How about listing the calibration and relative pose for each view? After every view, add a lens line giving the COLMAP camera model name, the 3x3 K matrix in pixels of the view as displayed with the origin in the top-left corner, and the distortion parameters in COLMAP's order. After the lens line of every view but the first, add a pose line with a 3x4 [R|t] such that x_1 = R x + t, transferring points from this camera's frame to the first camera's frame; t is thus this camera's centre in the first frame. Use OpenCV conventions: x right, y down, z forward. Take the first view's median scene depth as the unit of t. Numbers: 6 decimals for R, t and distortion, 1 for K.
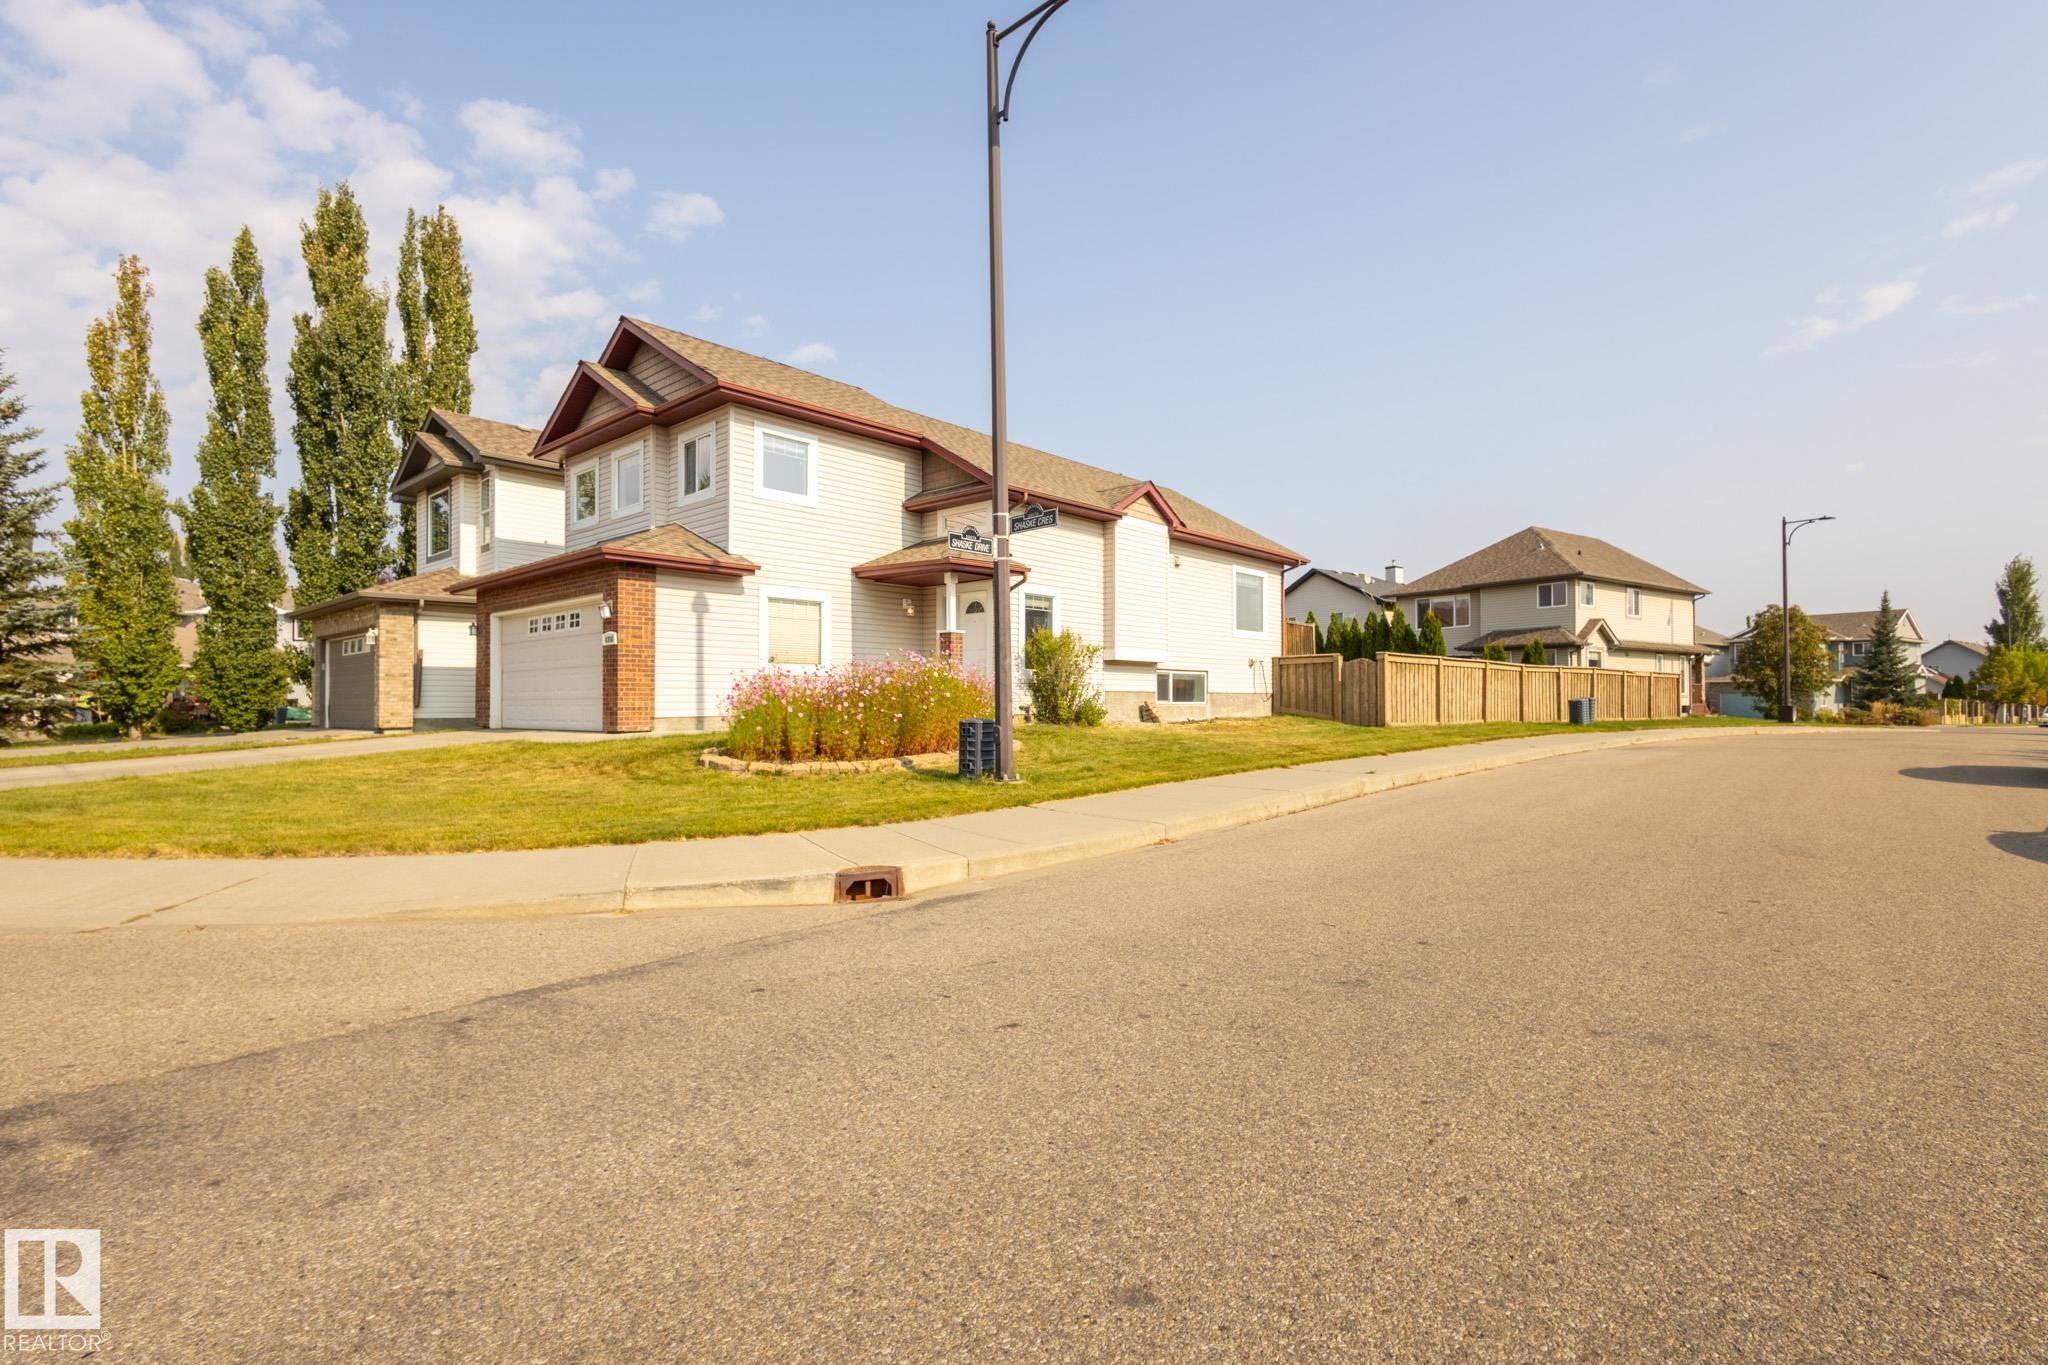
lens RADIAL K [[949.8, 0, 1016.1], [0, 949.8, 690.1], [0, 0, 1]] dist [0.022665, -0.007656]
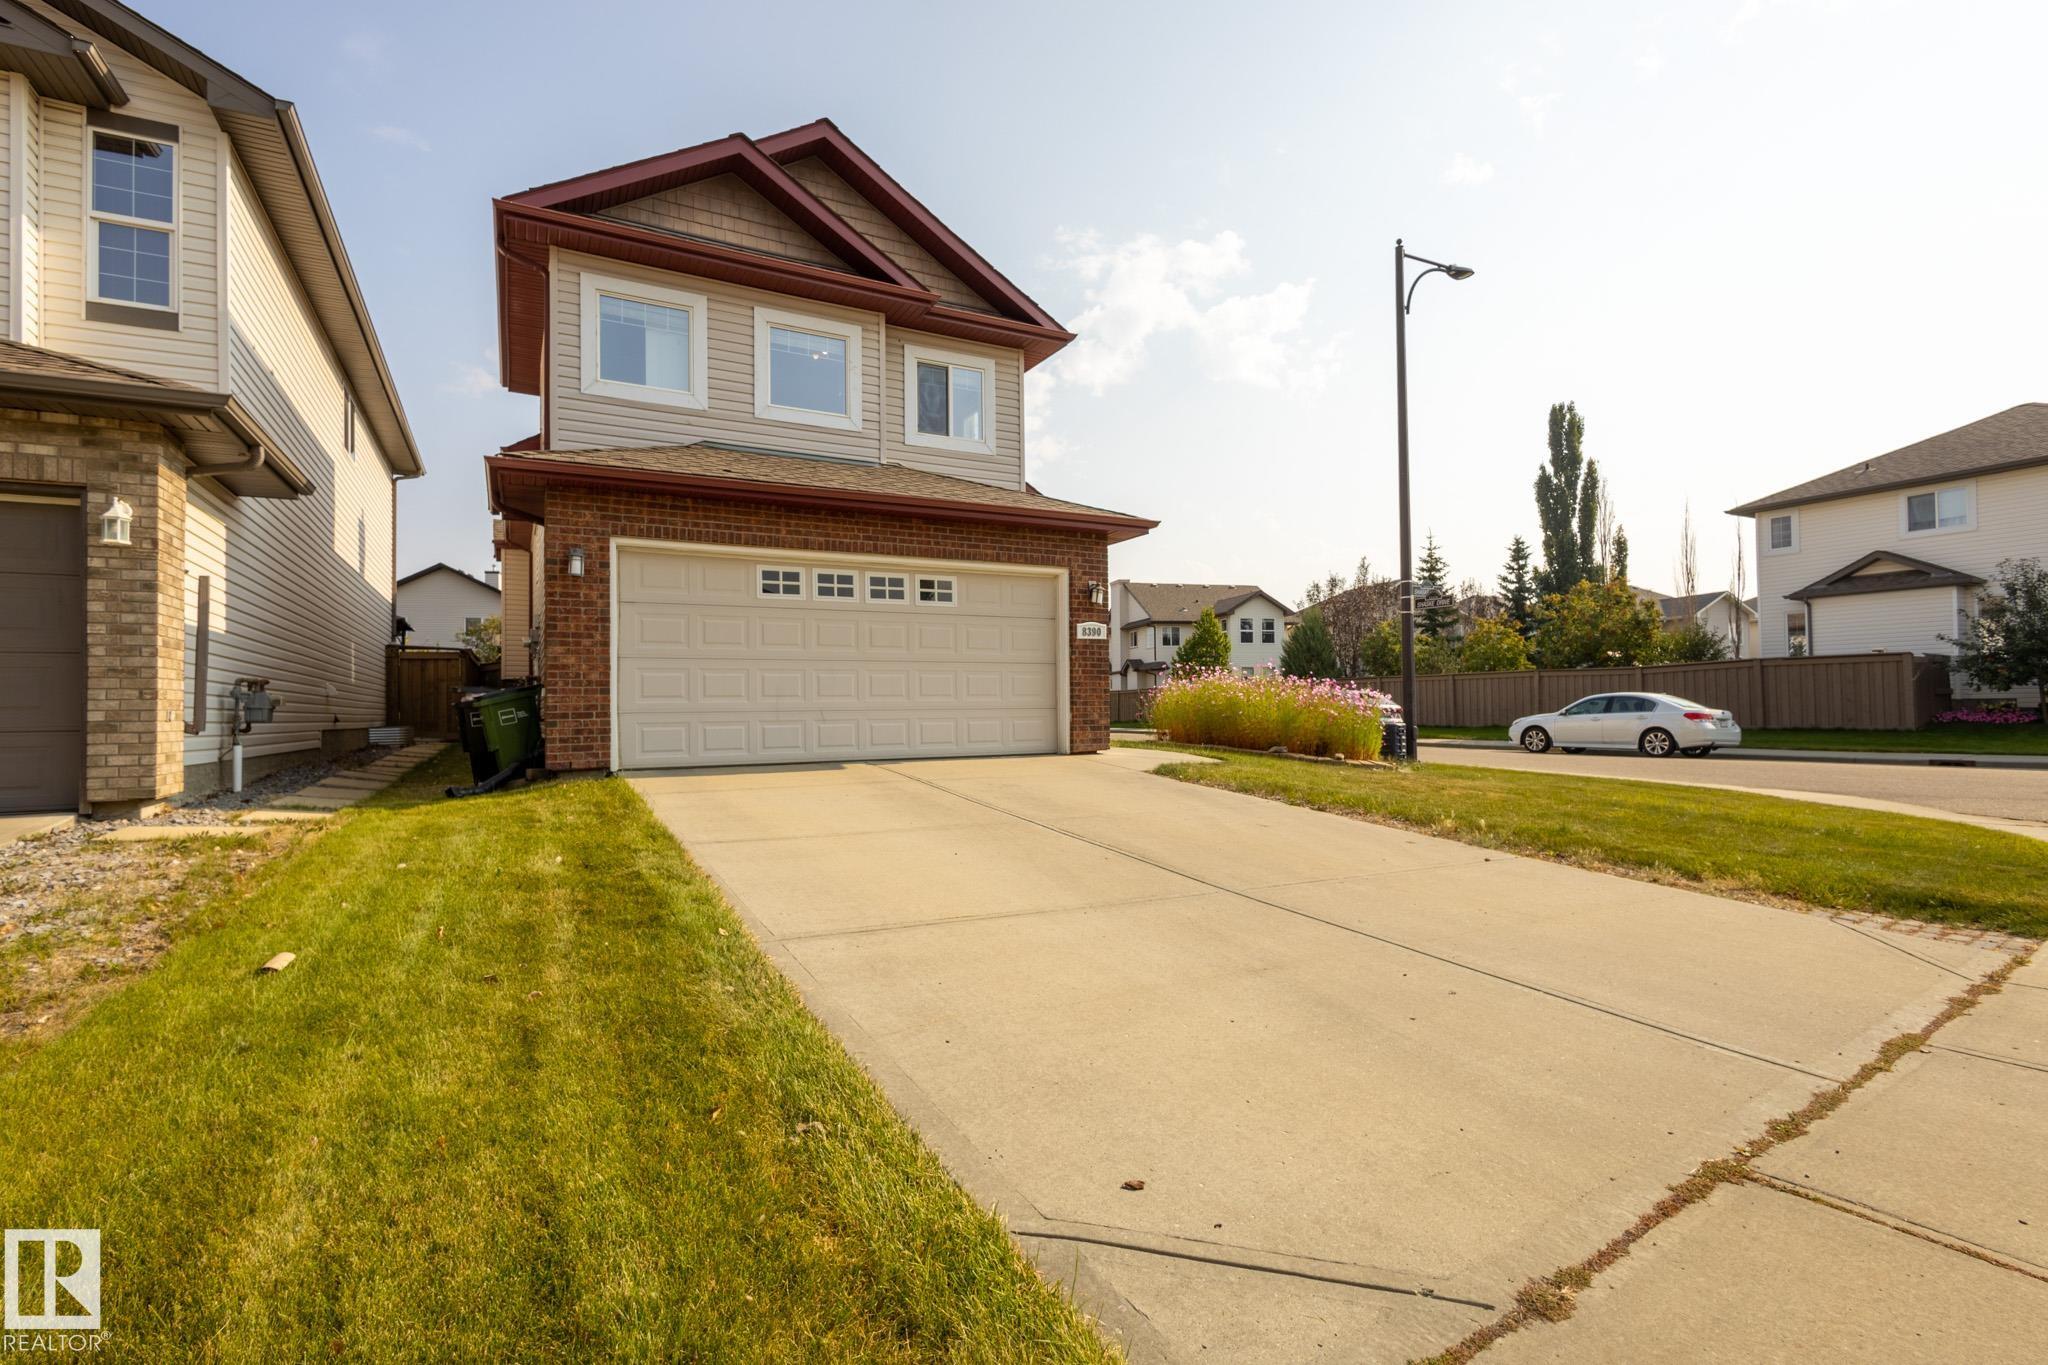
lens RADIAL K [[949.8, 0, 1016.1], [0, 949.8, 690.1], [0, 0, 1]] dist [0.022665, -0.007656]
pose [[0.329643, 0.019839, 0.943897, -0.755034], [-0.001461, 0.999789, -0.020504, 0.006431], [-0.944105, 0.005380, 0.329602, 0.517716]]
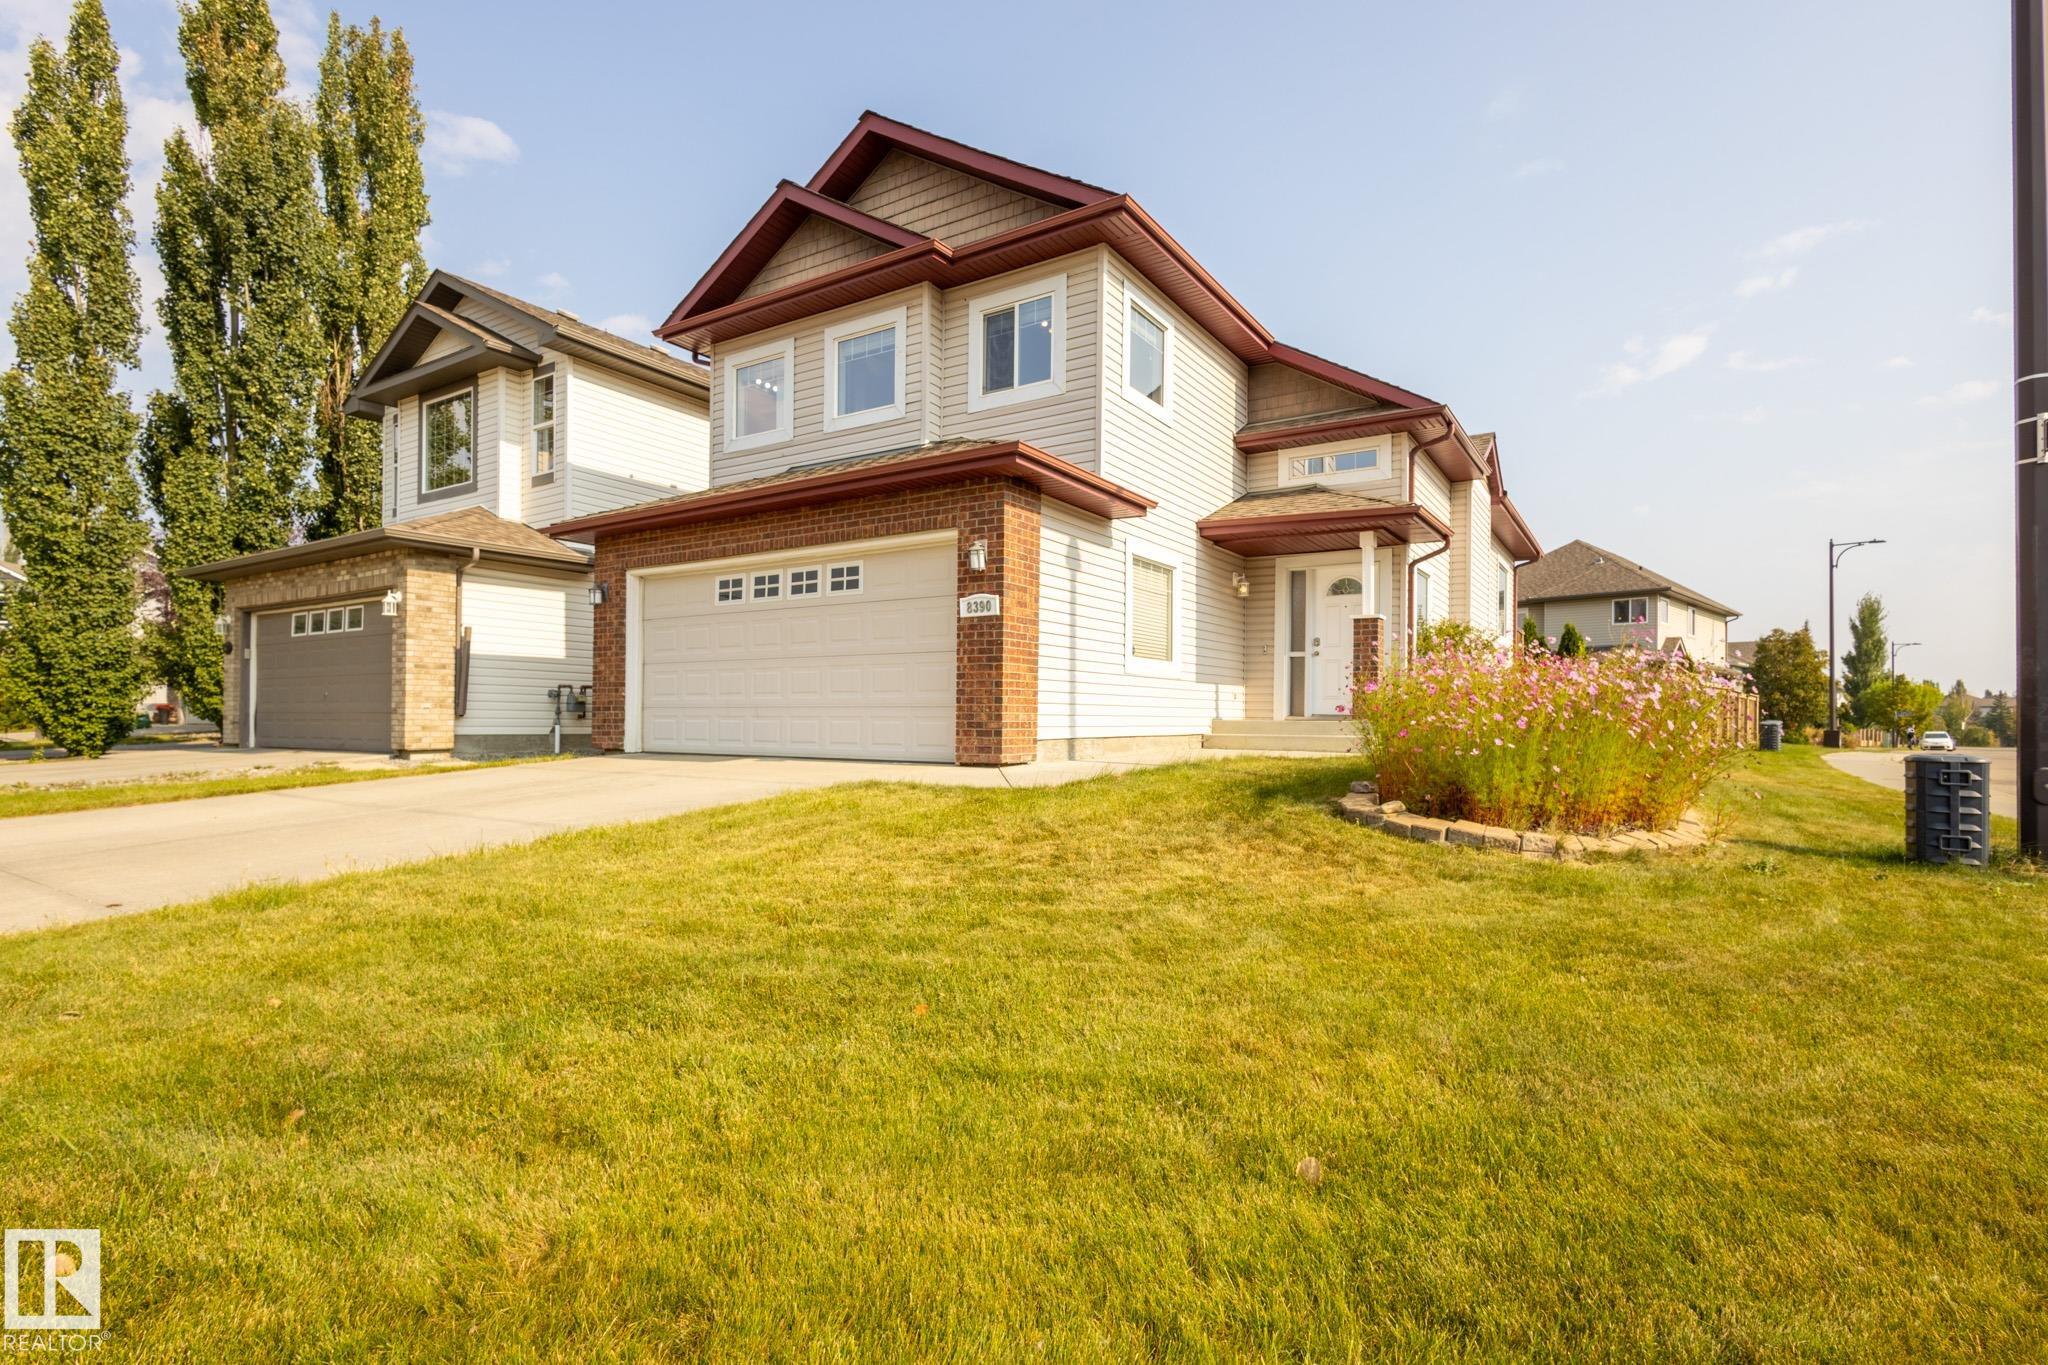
lens RADIAL K [[967.2, 0, 1030.6], [0, 967.2, 712.7], [0, 0, 1]] dist [0.020615, -0.009639]
pose [[0.984778, 0.011415, 0.173440, -0.320286], [-0.012618, 0.999903, 0.005837, 0.005454], [-0.173356, -0.007937, 0.984827, 0.259458]]
